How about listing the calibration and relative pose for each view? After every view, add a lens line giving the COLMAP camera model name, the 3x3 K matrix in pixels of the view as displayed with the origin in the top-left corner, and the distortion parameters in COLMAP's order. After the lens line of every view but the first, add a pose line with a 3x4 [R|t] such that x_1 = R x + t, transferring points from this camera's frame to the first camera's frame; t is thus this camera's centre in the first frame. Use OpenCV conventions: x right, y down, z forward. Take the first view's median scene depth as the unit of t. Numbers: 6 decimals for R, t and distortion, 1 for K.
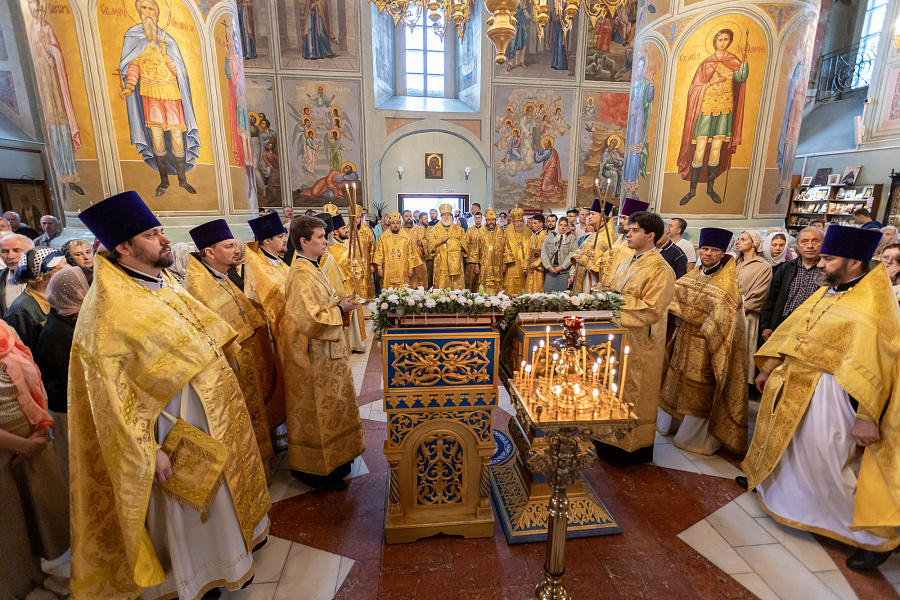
lens RADIAL K [[413.1, 0, 450.0], [0, 413.1, 300.5], [0, 0, 1]] dist [0.002525, -0.002567]
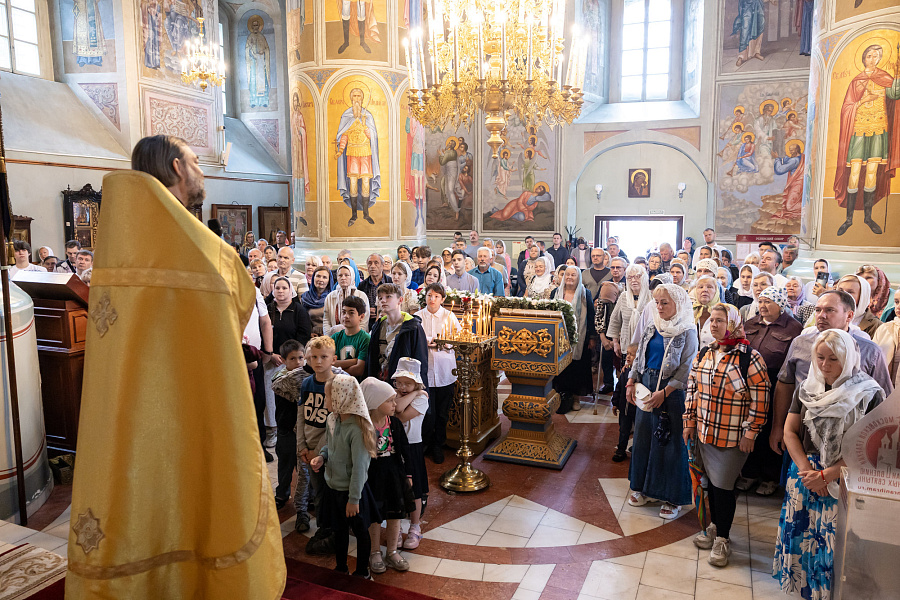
lens RADIAL K [[644.4, 0, 463.3], [0, 644.4, 298.1], [0, 0, 1]] dist [-0.000051, -0.000311]
pose [[0.878849, 0.055567, -0.473854, 0.310824], [-0.105339, 0.991283, -0.079128, 0.052243], [0.465326, 0.119457, 0.877041, -0.315601]]
